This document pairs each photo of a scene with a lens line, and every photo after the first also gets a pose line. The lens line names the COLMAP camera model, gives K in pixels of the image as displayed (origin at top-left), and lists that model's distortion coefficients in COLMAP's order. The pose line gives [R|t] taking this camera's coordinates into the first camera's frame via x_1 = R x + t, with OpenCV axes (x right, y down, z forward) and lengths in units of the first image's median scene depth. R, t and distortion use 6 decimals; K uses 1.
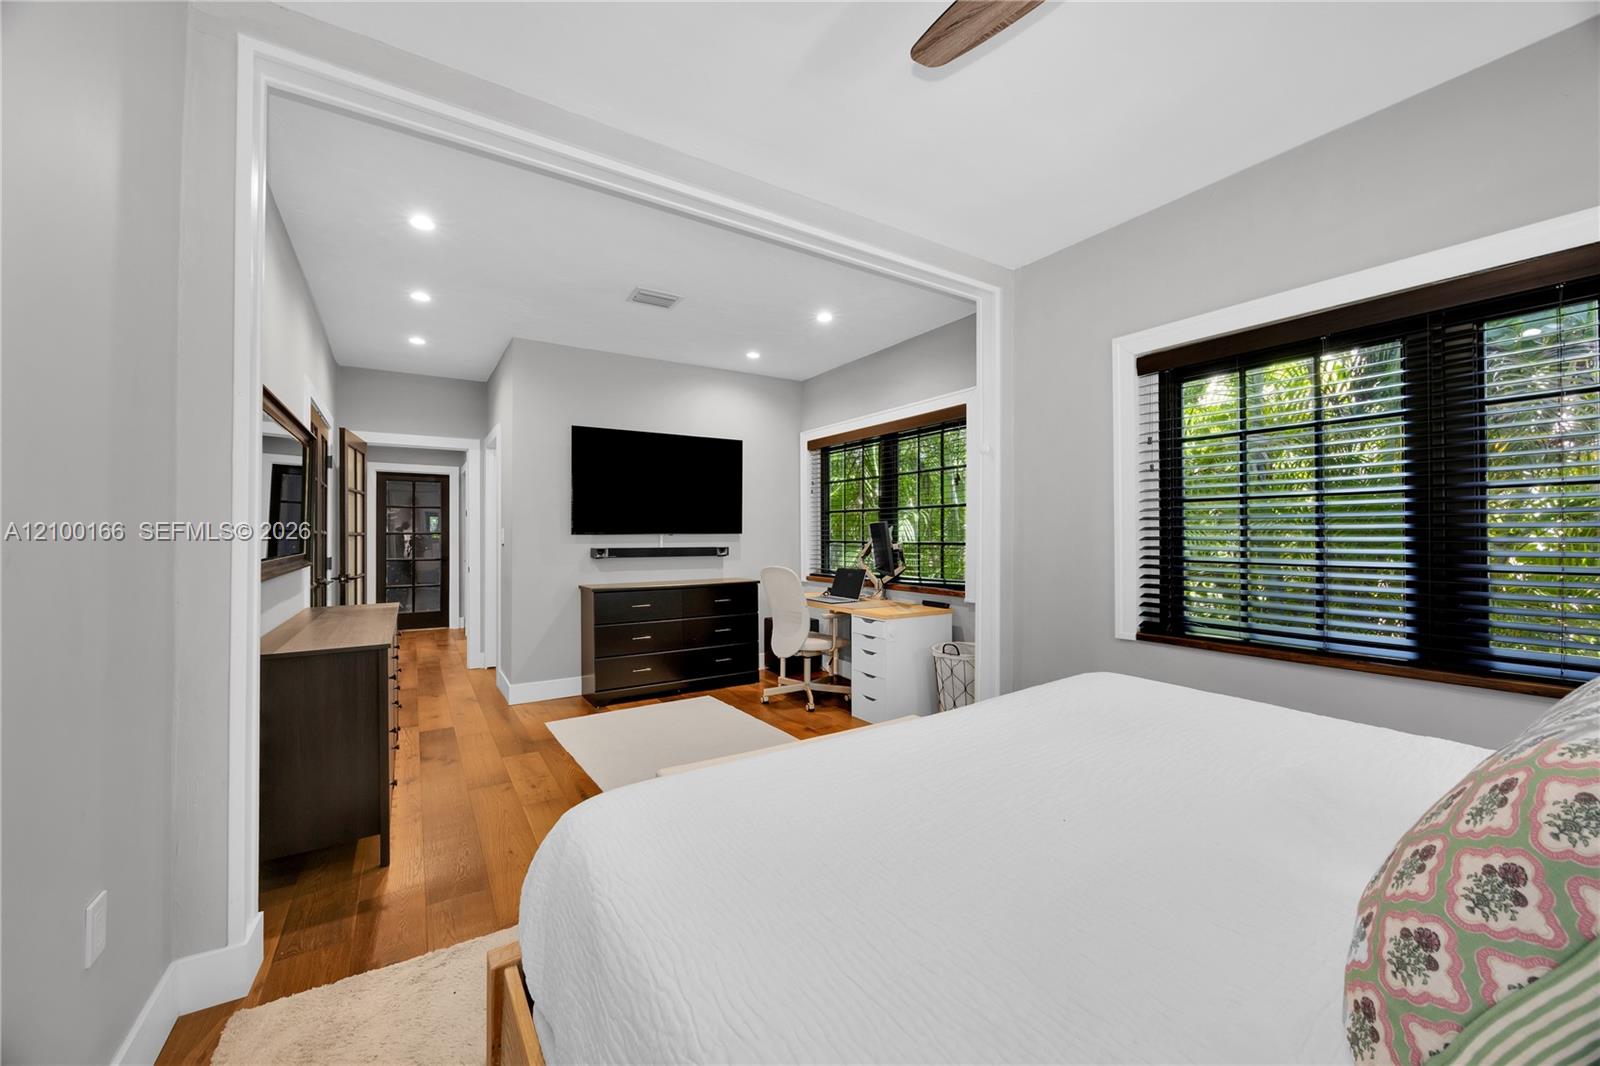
lens RADIAL K [[609.6, 0, 800.4], [0, 609.6, 535.1], [0, 0, 1]] dist [-0.003720, -0.000396]
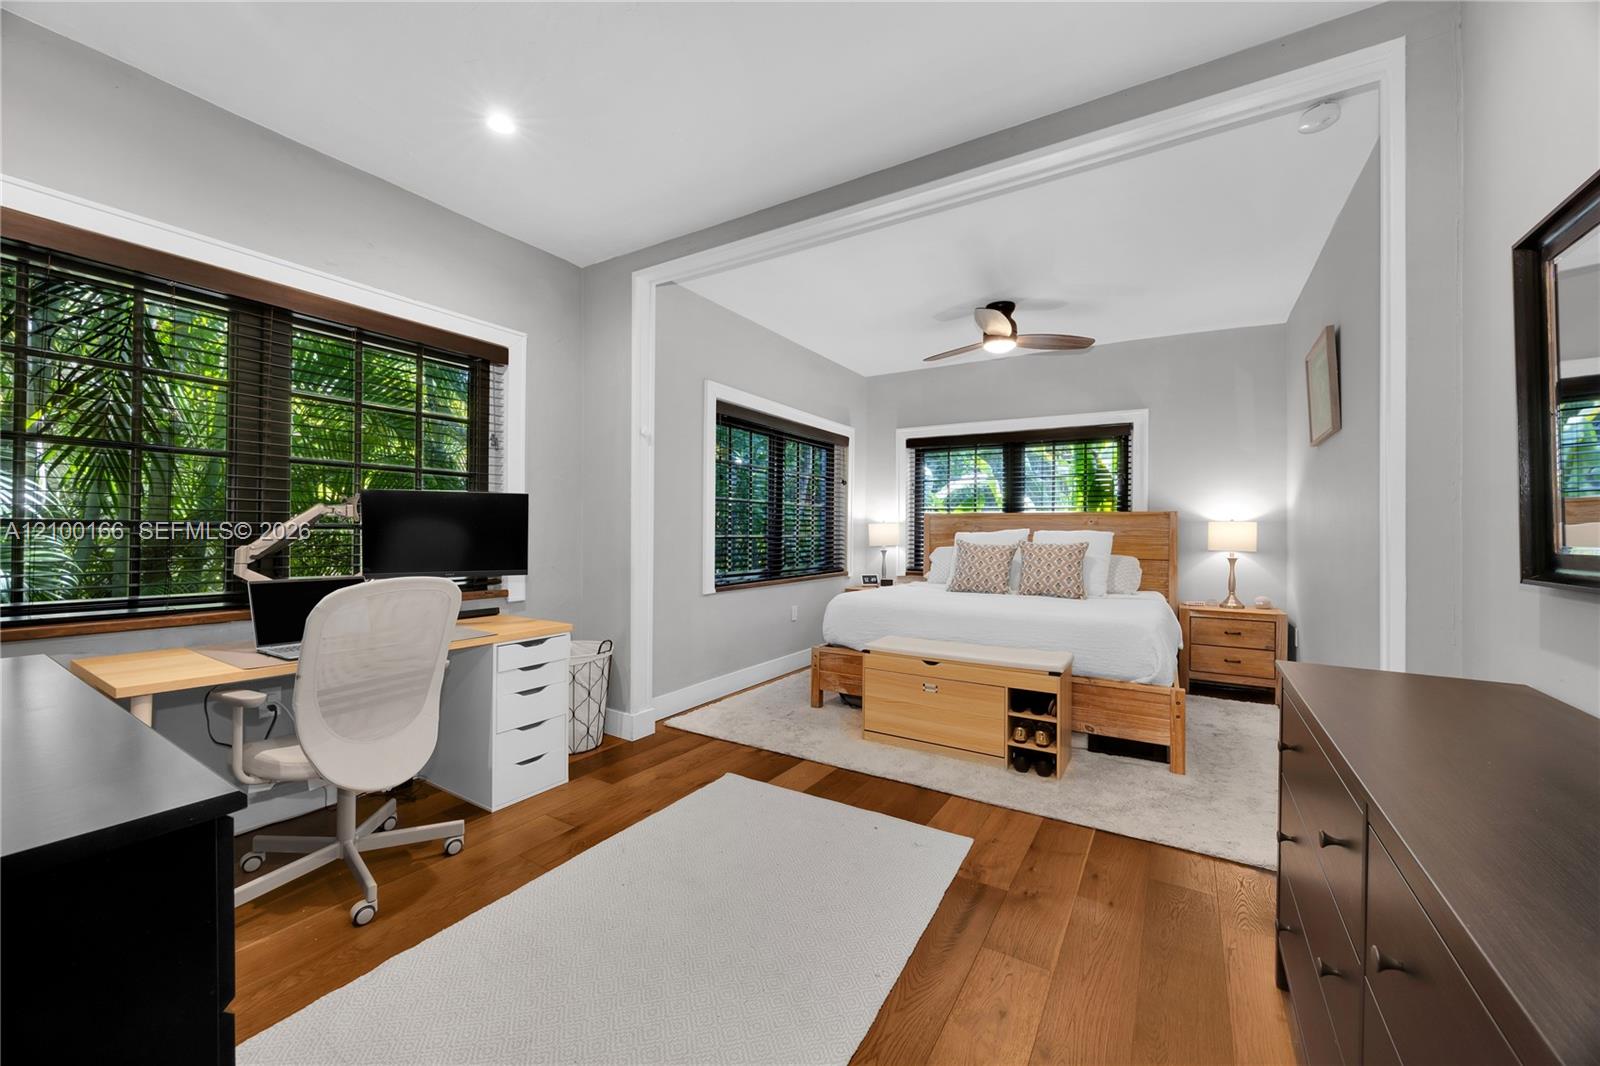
lens RADIAL K [[609.6, 0, 798.9], [0, 609.6, 529.8], [0, 0, 1]] dist [-0.003720, -0.000396]
pose [[-0.422243, 0.004530, 0.906471, -0.606107], [-0.008601, 0.999922, -0.009004, 0.021798], [-0.906442, -0.011599, -0.422171, 1.018156]]
